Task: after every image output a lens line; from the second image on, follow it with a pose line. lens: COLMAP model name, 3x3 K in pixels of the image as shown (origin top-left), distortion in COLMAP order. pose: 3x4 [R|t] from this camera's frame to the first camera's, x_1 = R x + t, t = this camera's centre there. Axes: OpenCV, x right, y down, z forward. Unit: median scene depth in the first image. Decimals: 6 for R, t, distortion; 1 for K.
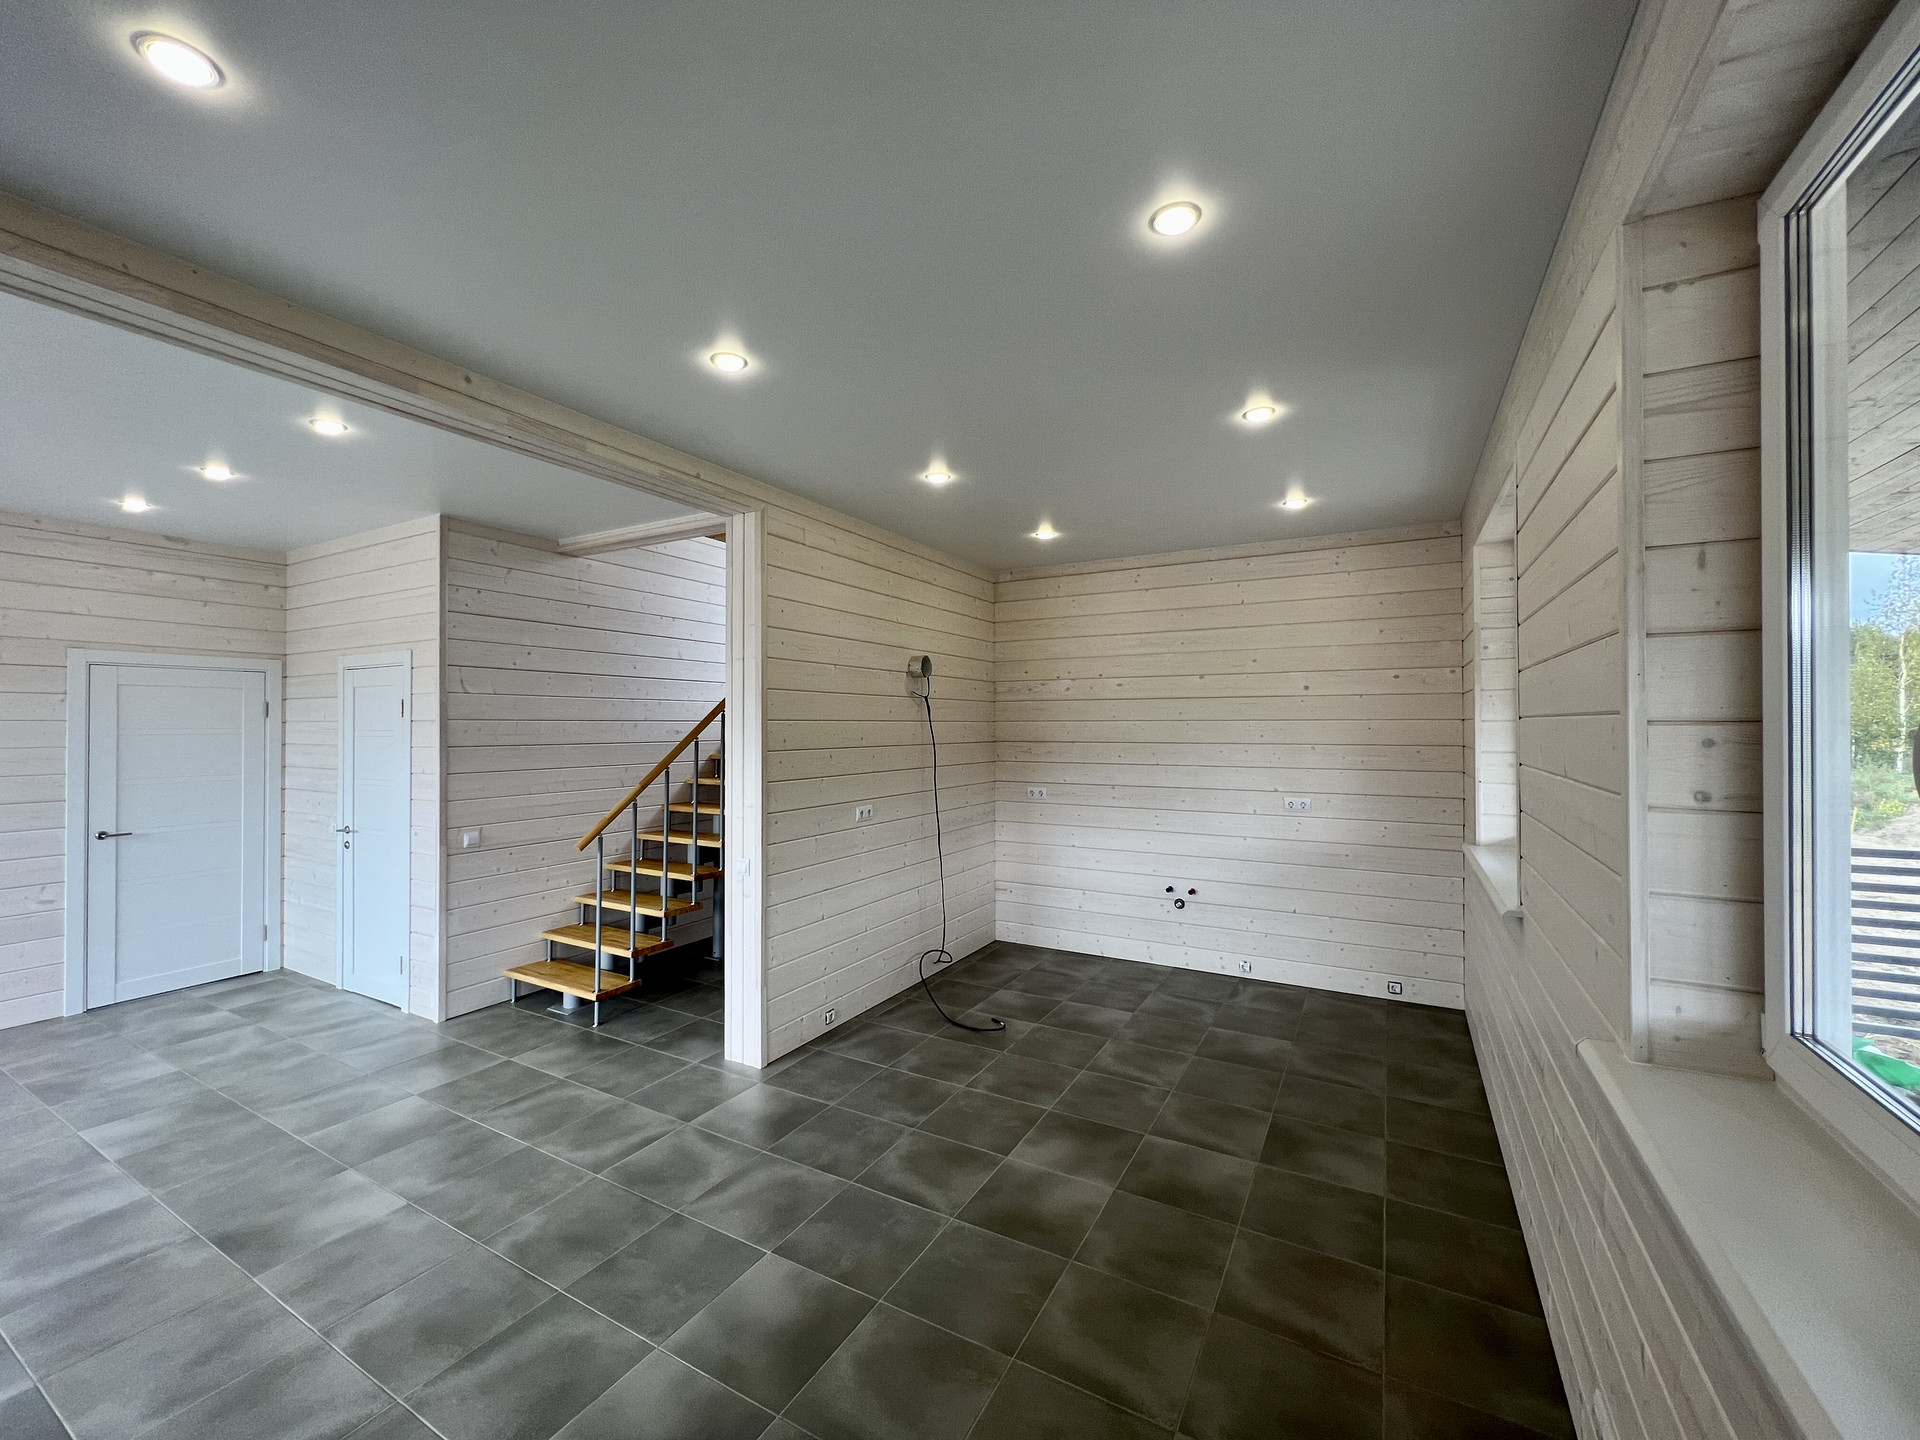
lens RADIAL K [[770.3, 0, 962.6], [0, 770.3, 719.8], [0, 0, 1]] dist [-0.003814, 0.000192]
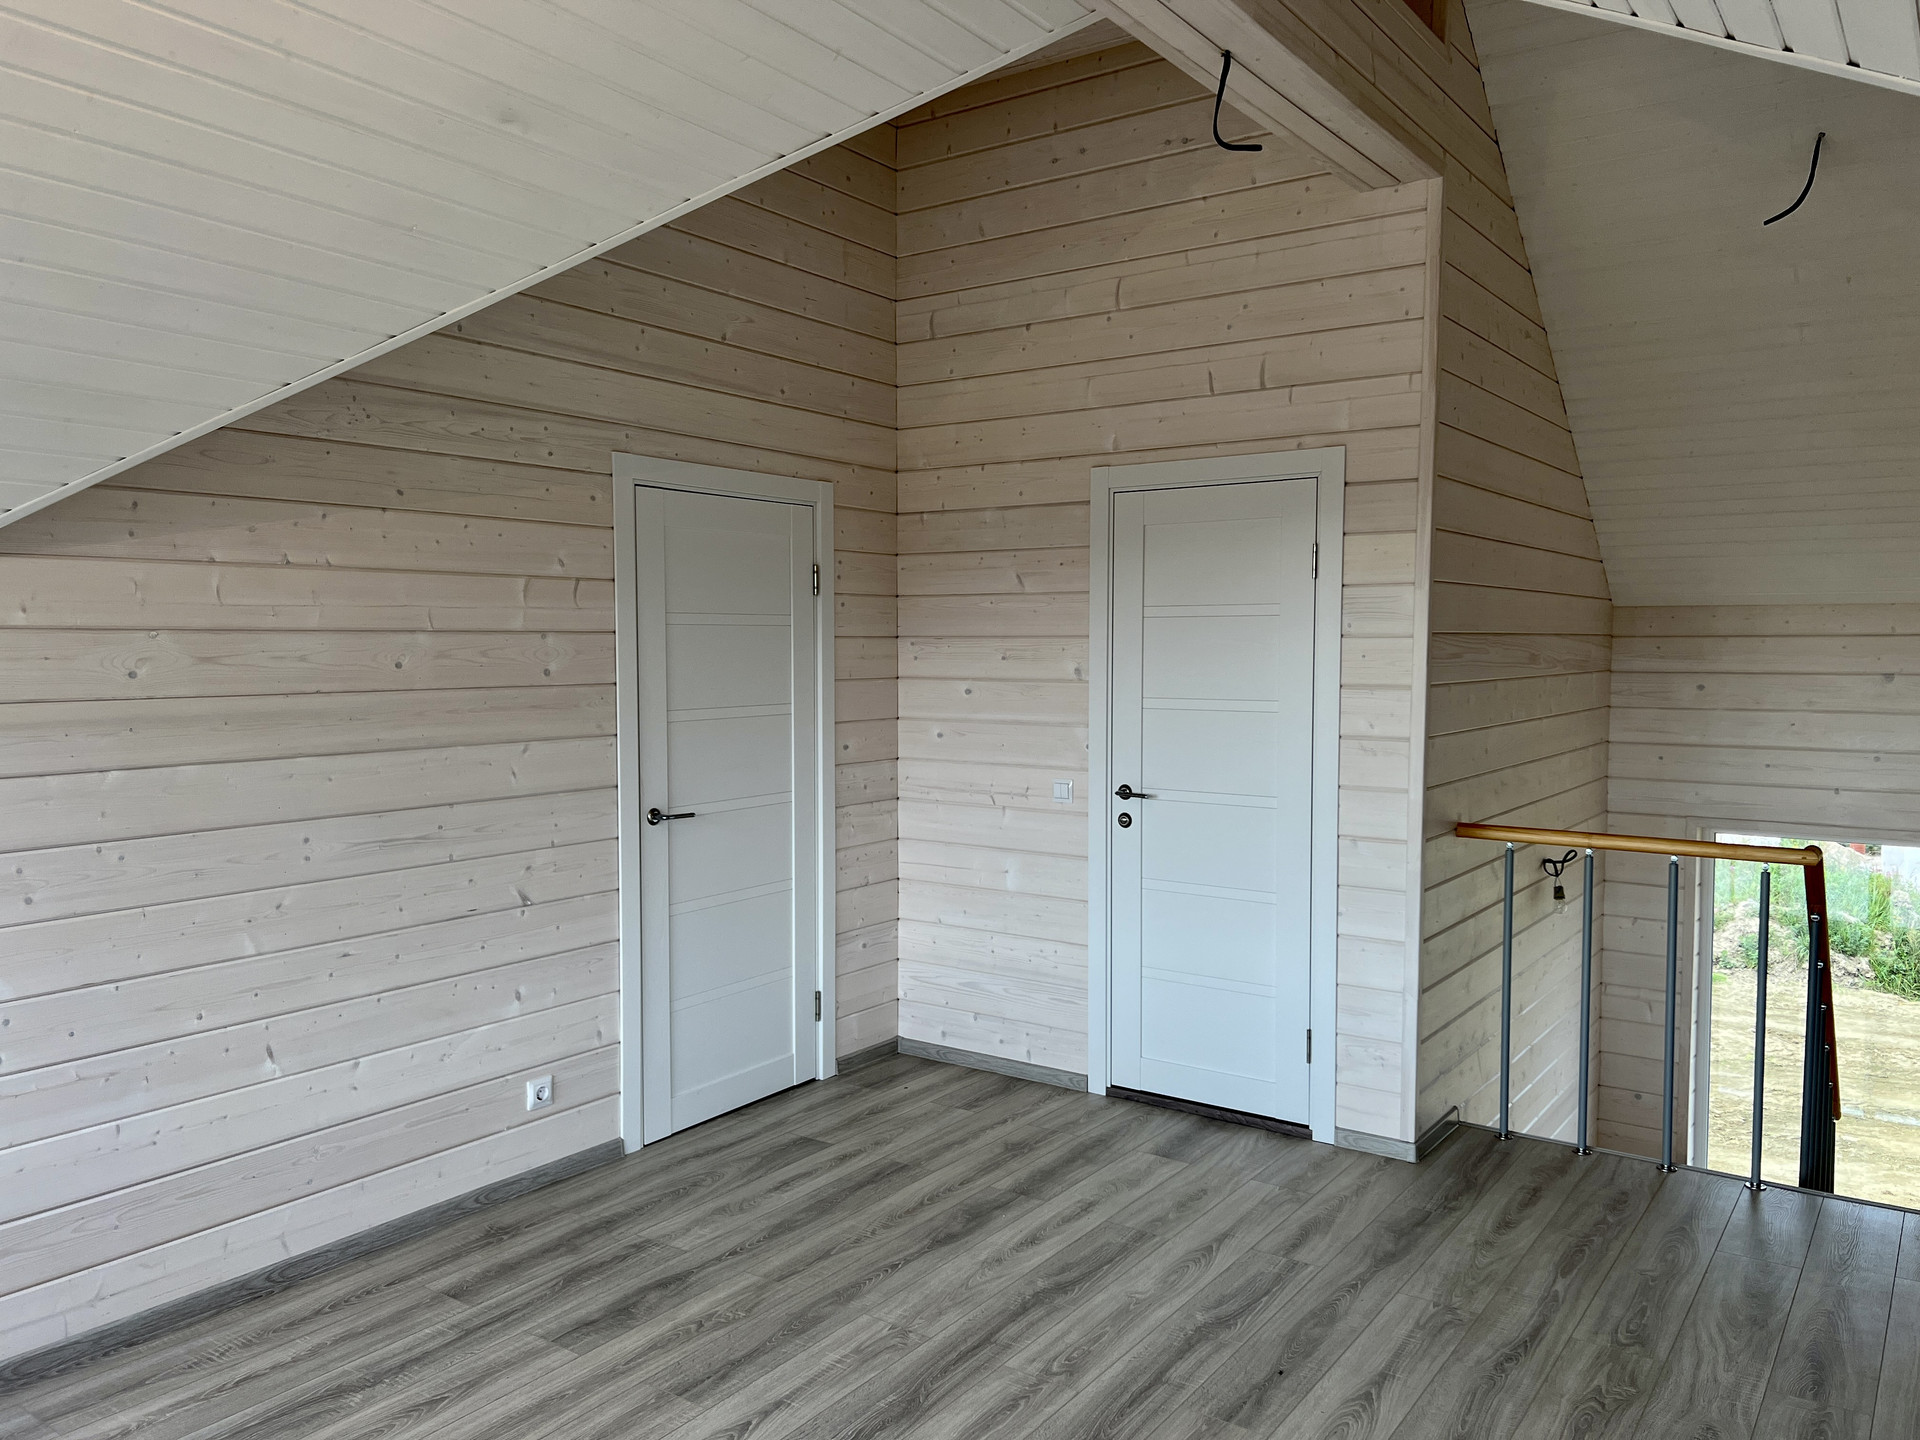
lens RADIAL K [[1442.2, 0, 972.6], [0, 1442.2, 713.6], [0, 0, 1]] dist [0.042375, -0.027718]
pose [[0.994433, -0.011578, -0.104736, -0.826616], [0.017480, 0.998300, 0.055607, 0.030655], [0.103915, -0.057128, 0.992944, 0.038189]]
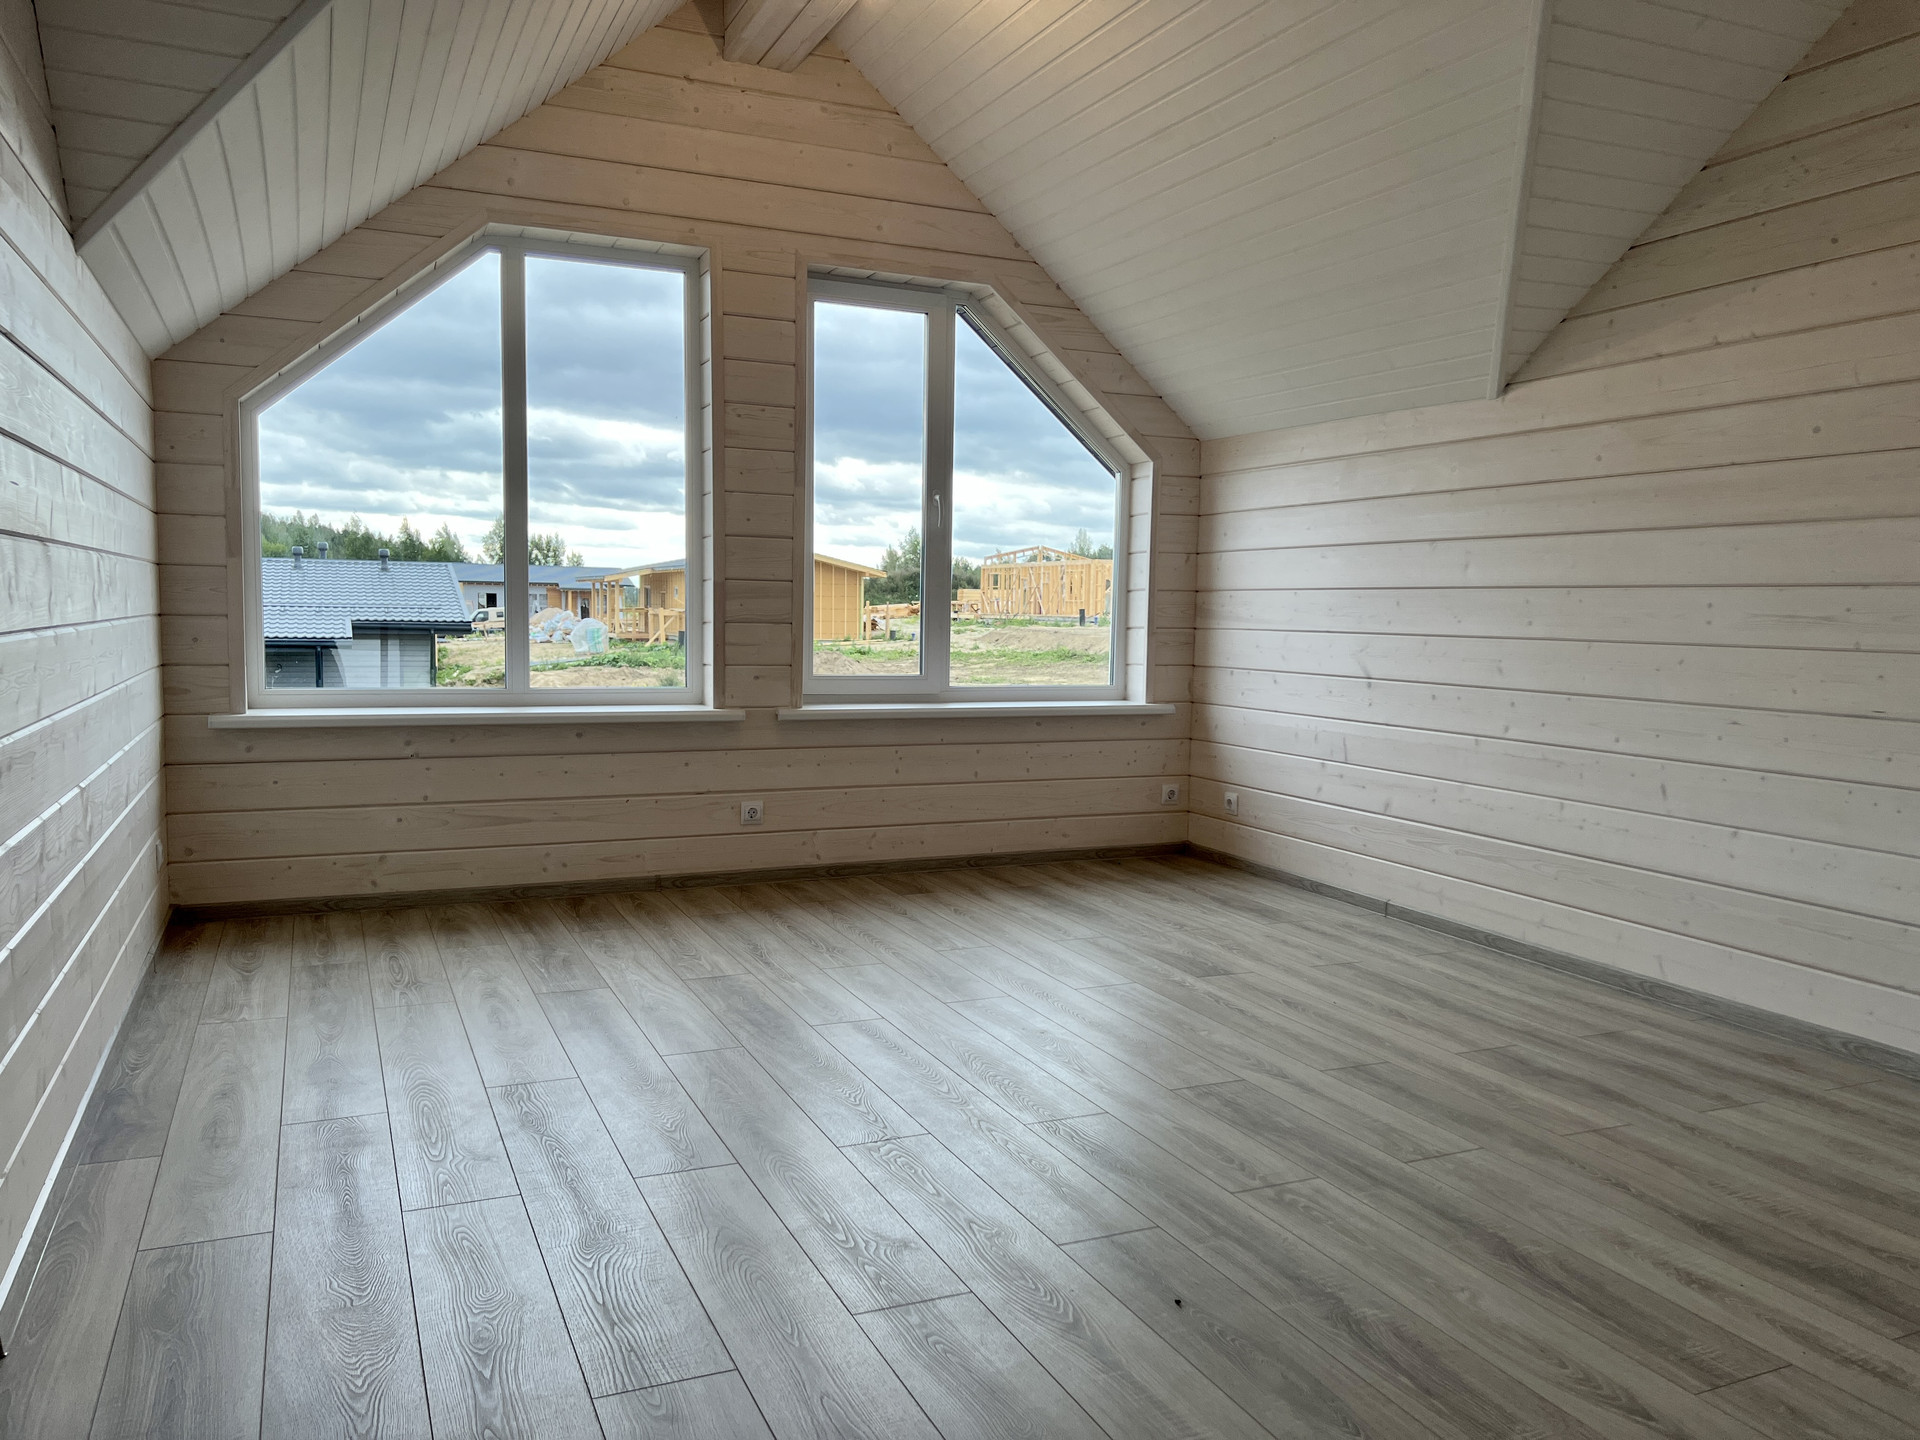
lens RADIAL K [[1442.2, 0, 960.6], [0, 1442.2, 729.5], [0, 0, 1]] dist [0.042375, -0.027718]
pose [[-0.602226, 0.038169, -0.797413, -0.391146], [-0.025001, 0.997465, 0.066626, 0.147814], [0.797934, 0.060060, -0.599745, 0.837991]]
